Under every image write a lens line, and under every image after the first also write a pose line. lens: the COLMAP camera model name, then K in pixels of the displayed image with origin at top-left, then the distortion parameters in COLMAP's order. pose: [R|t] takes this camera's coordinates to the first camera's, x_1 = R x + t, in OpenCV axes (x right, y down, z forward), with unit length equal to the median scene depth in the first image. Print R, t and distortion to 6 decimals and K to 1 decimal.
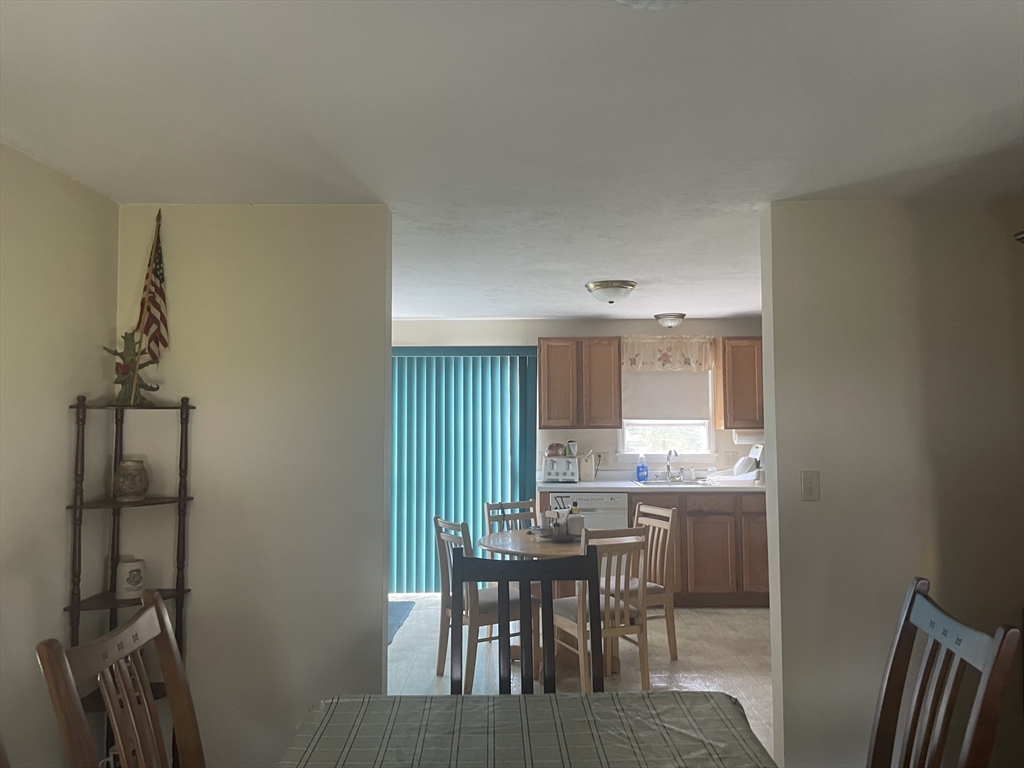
lens RADIAL K [[773.0, 0, 518.4], [0, 773.0, 362.7], [0, 0, 1]] dist [0.059460, -0.002708]
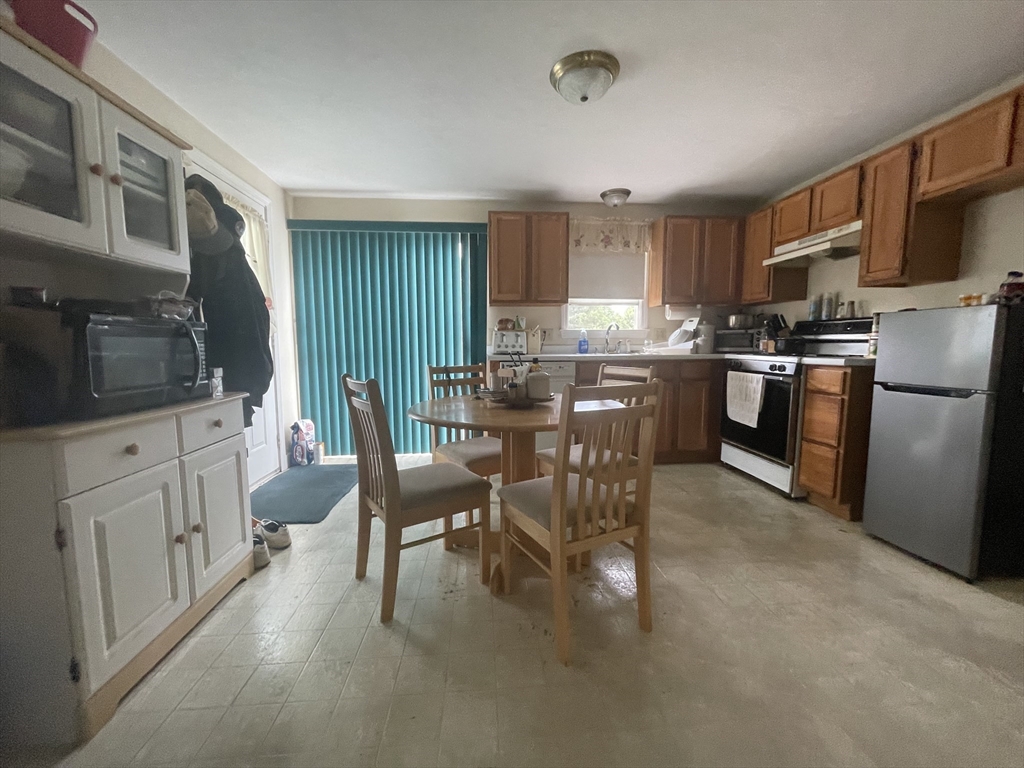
lens RADIAL K [[408.9, 0, 510.6], [0, 408.9, 384.2], [0, 0, 1]] dist [0.000293, -0.000043]
pose [[0.997008, -0.006337, 0.077038, 0.011986], [-0.006454, 0.986329, 0.164661, 0.102627], [-0.077028, -0.164665, 0.983337, 0.440459]]
